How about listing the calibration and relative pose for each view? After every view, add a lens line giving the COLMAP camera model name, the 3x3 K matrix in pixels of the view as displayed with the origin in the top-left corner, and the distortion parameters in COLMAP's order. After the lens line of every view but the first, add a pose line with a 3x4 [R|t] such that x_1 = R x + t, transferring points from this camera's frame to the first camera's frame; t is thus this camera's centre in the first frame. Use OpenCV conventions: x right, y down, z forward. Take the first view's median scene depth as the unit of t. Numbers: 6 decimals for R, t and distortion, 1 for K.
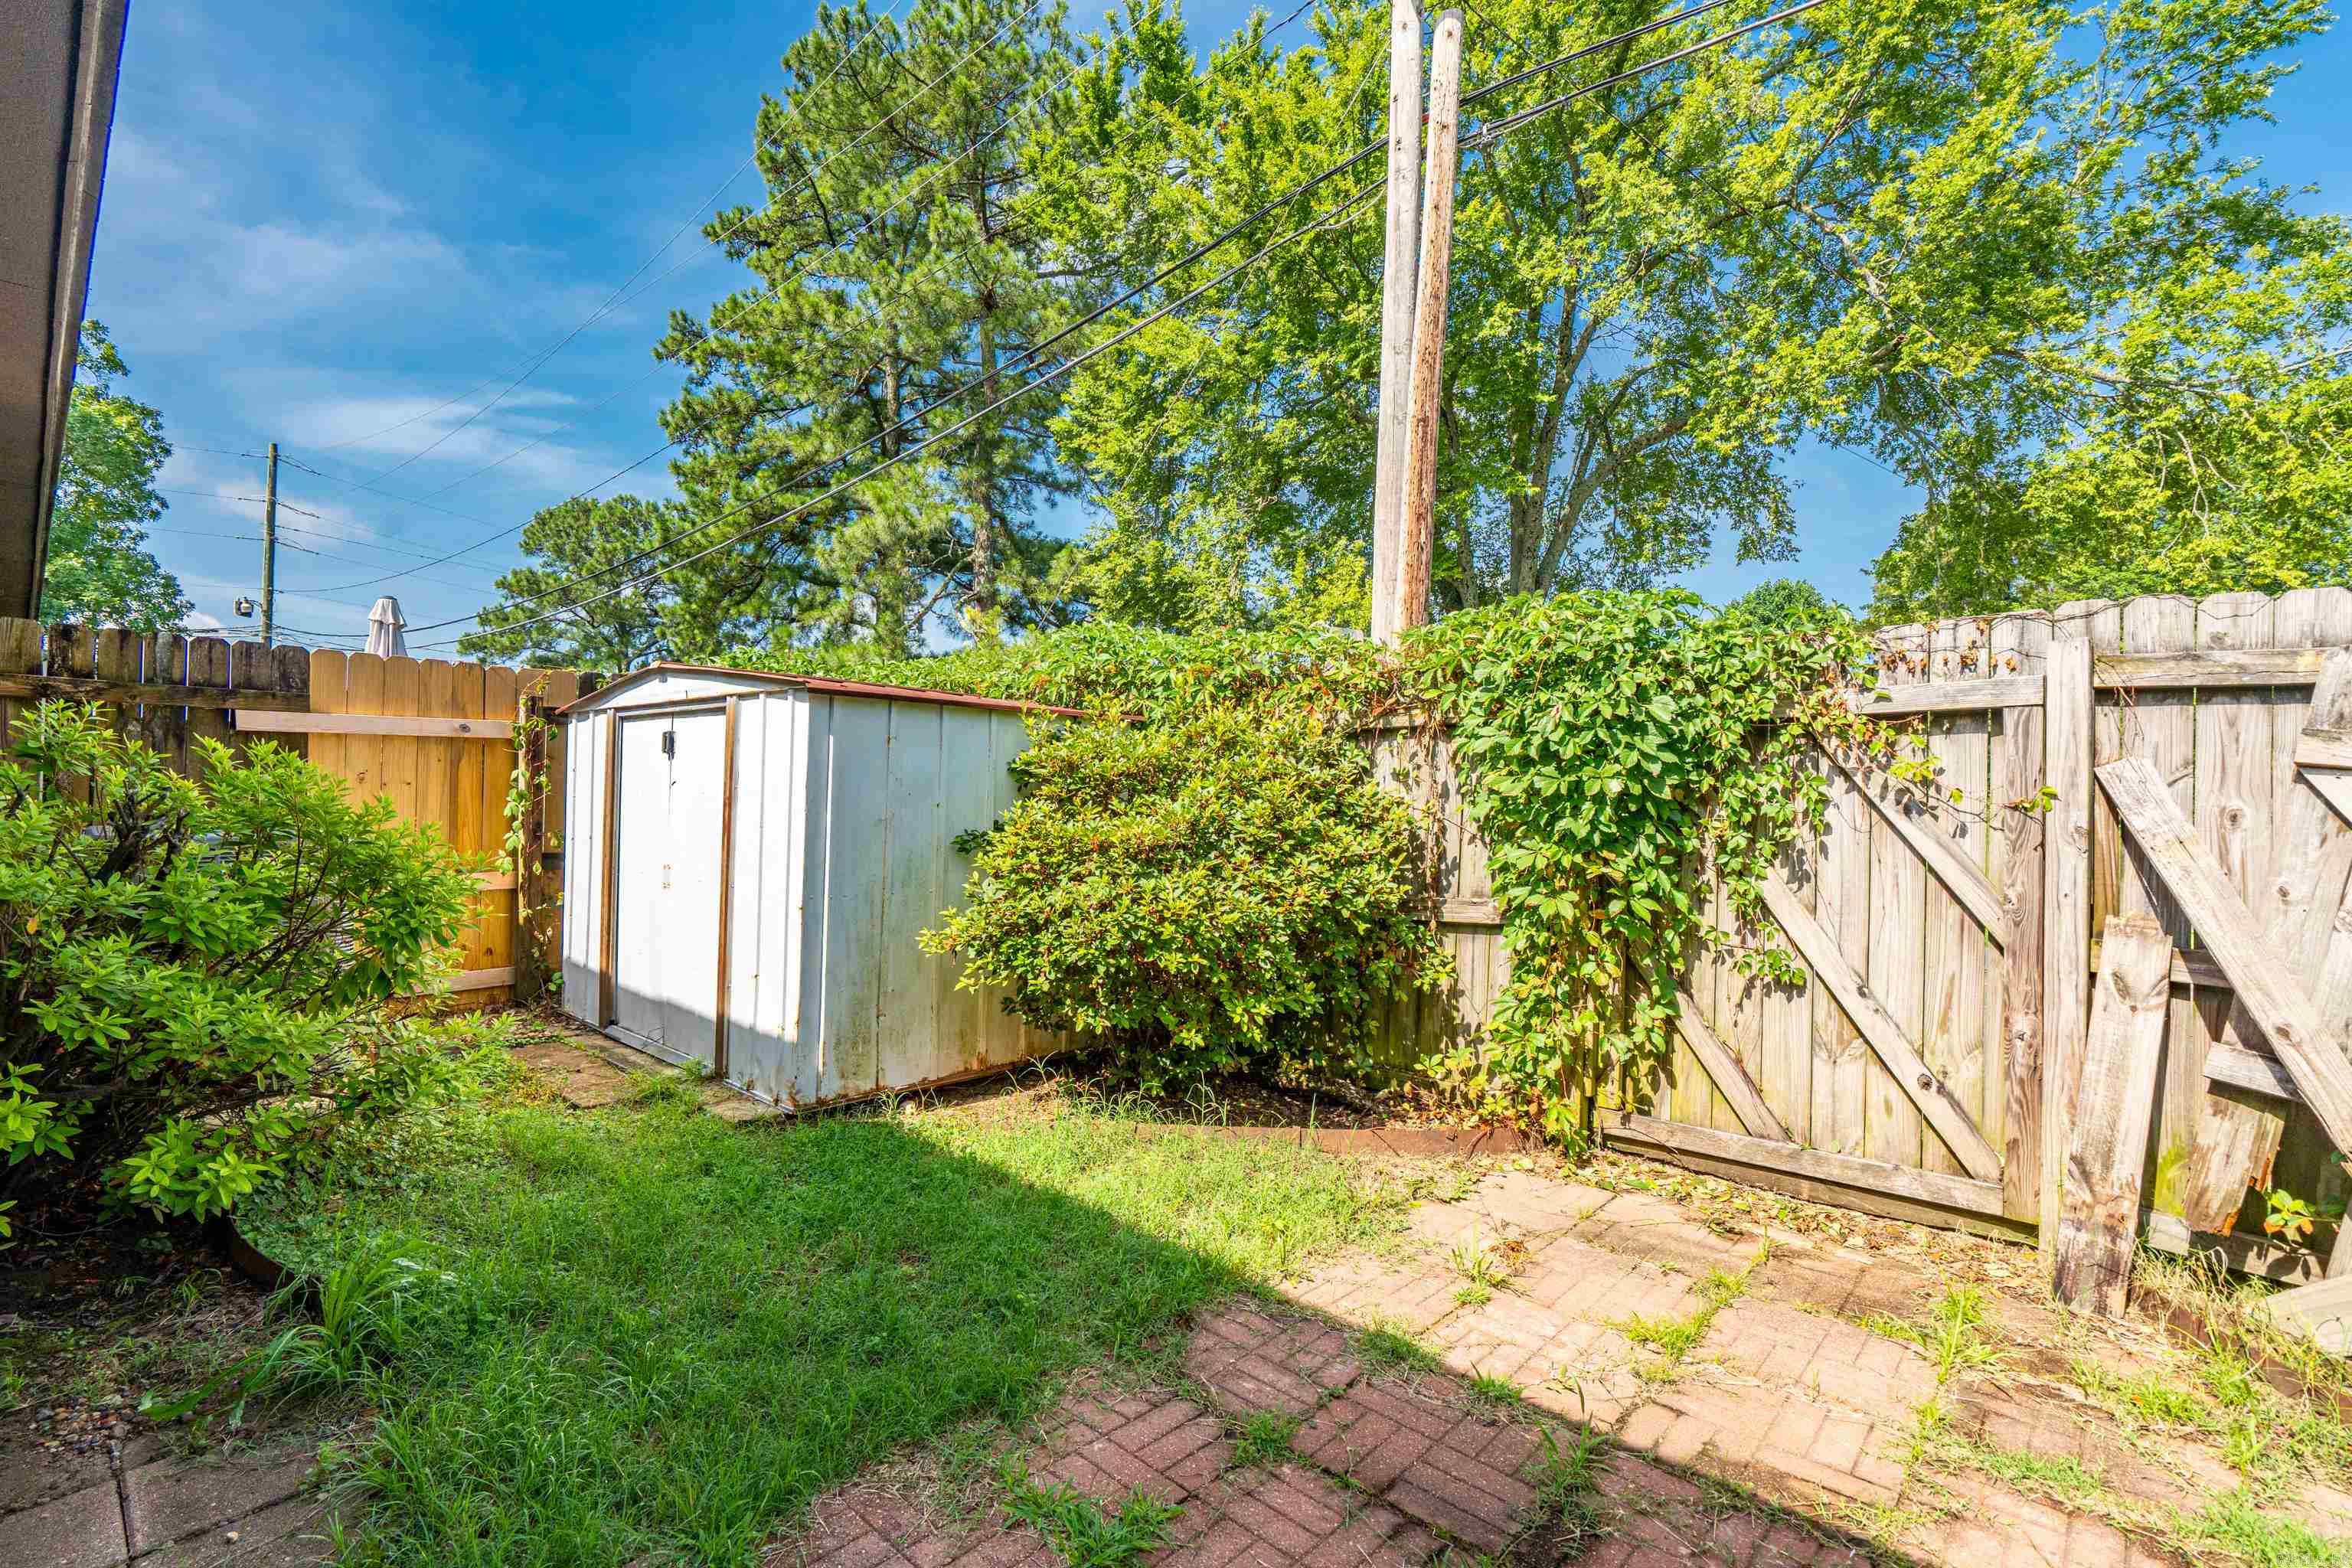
lens RADIAL K [[1065.2, 0, 1167.7], [0, 1065.2, 787.0], [0, 0, 1]] dist [0.000394, -0.000335]
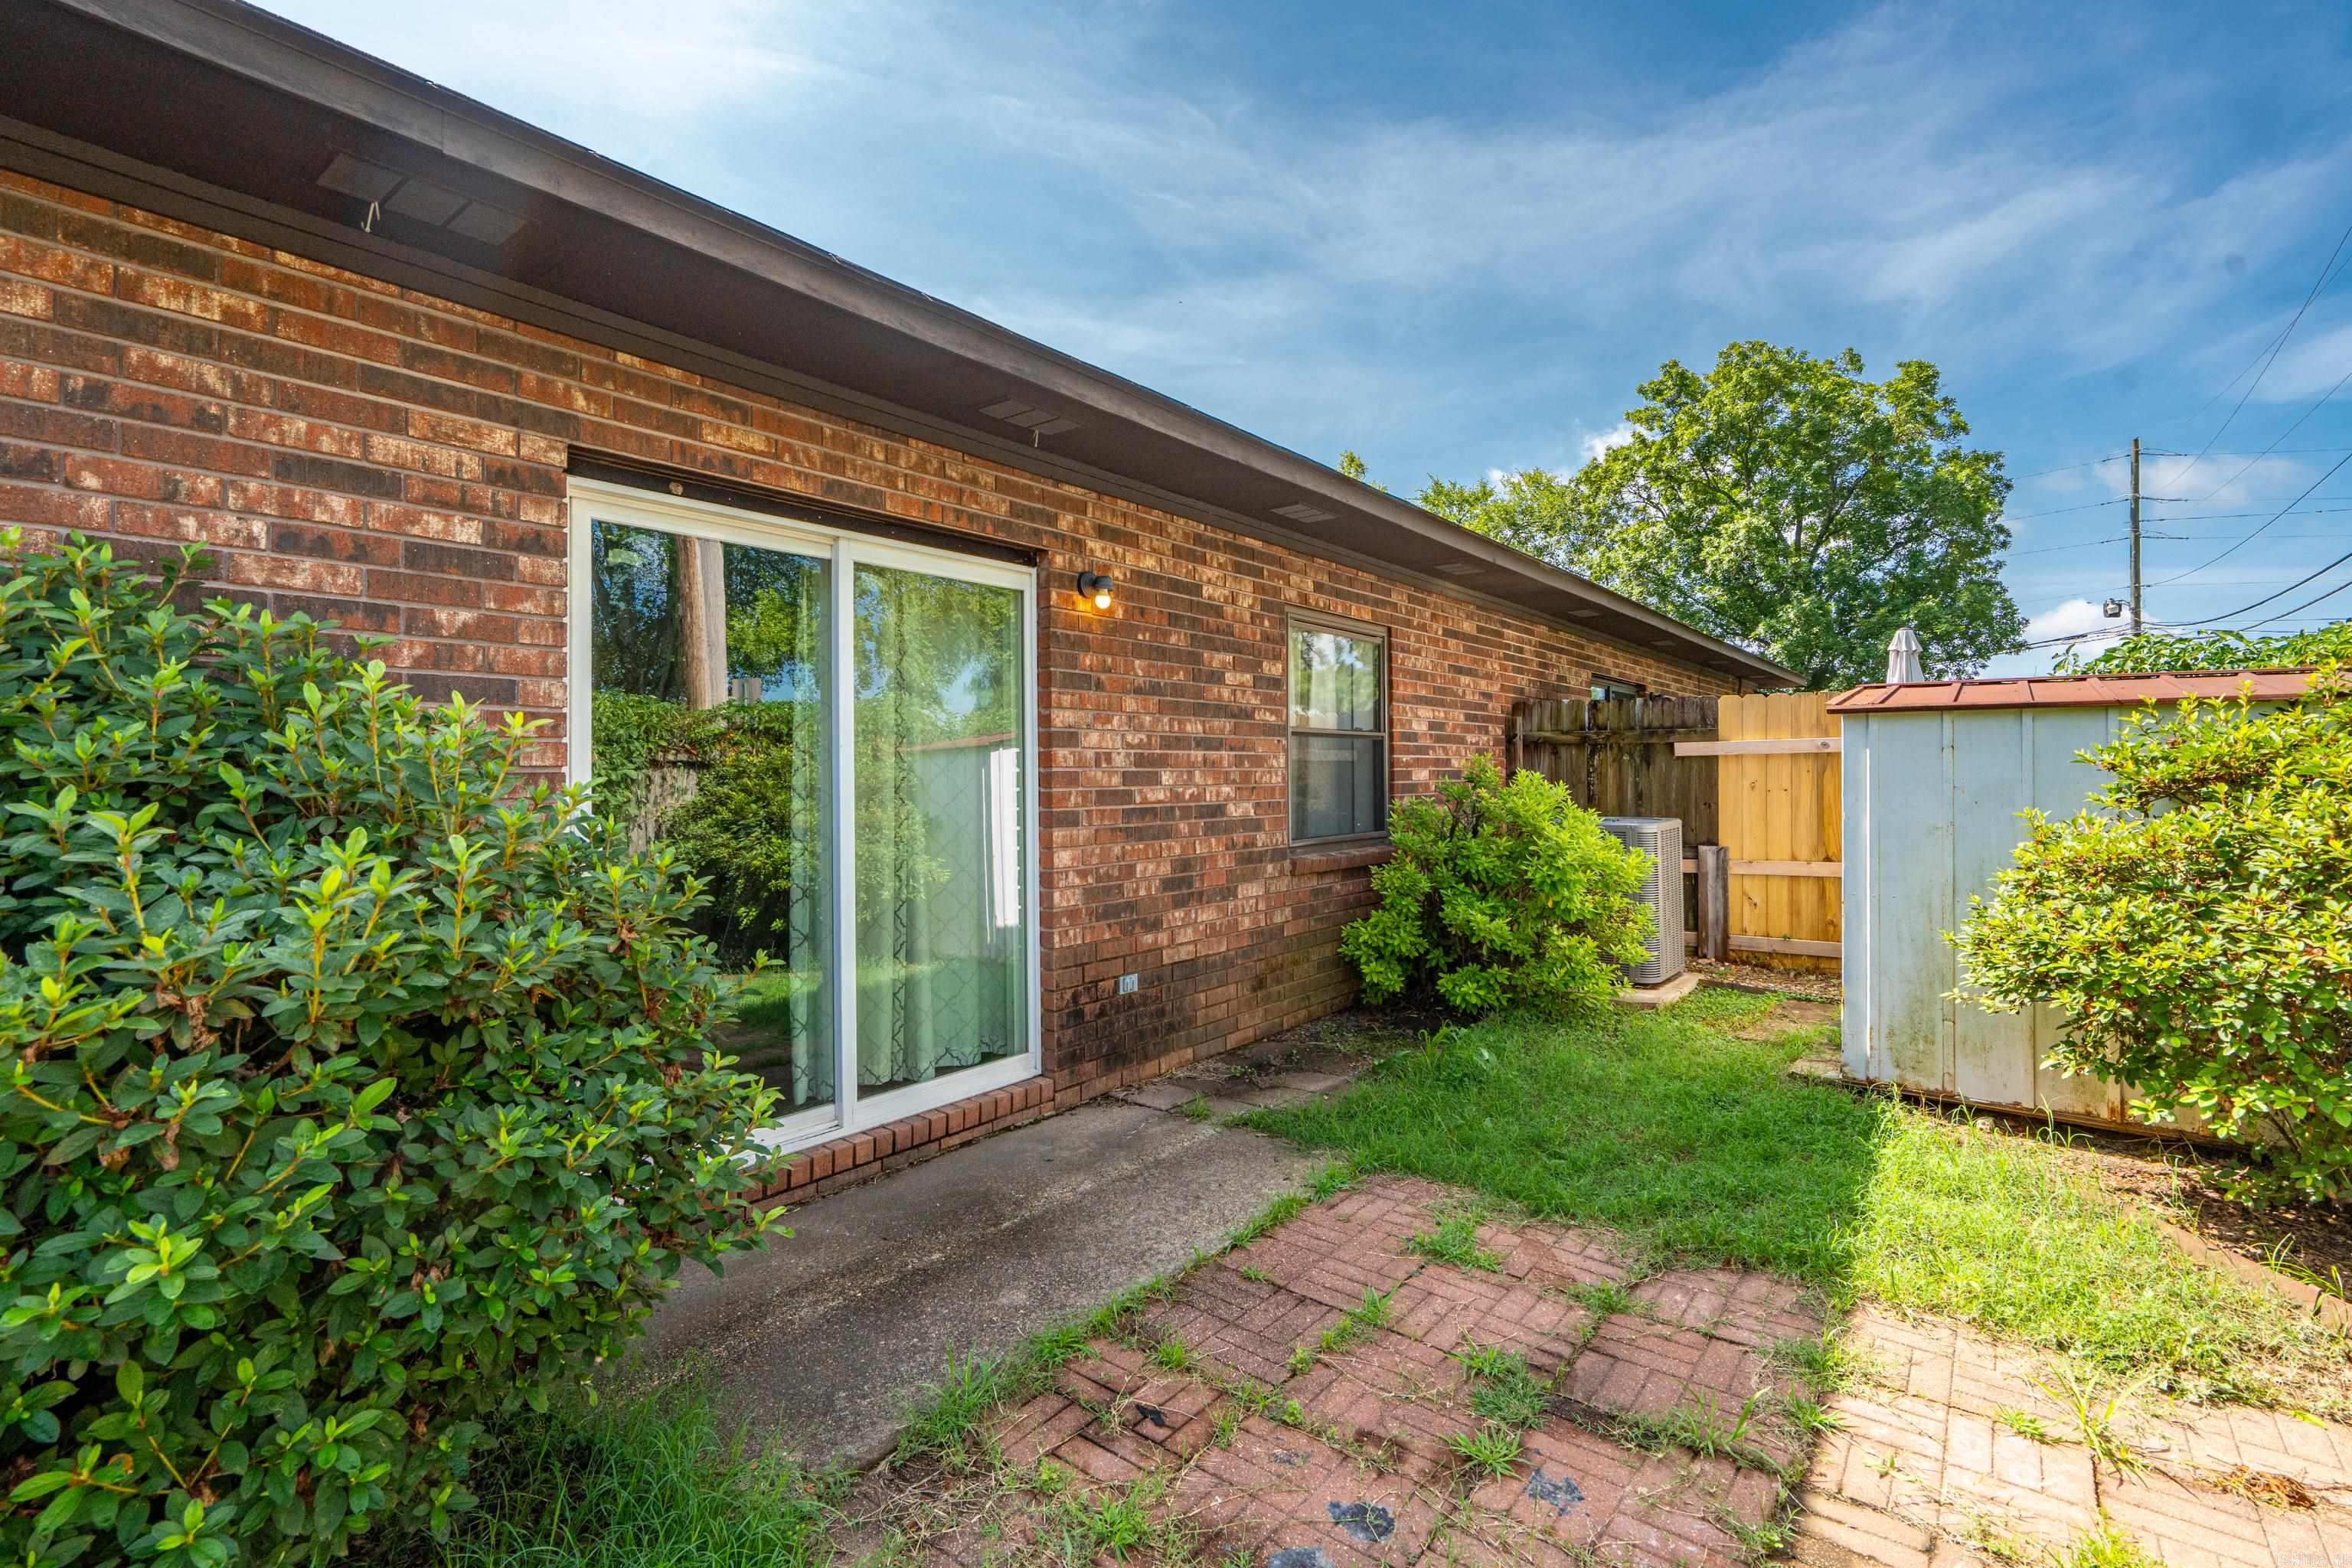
lens RADIAL K [[1065.2, 0, 1167.7], [0, 1065.2, 787.0], [0, 0, 1]] dist [0.000394, -0.000335]
pose [[0.080325, -0.006826, -0.996745, 0.704714], [0.009688, 0.999935, -0.006067, -0.008677], [0.996722, -0.009169, 0.080386, 0.188508]]
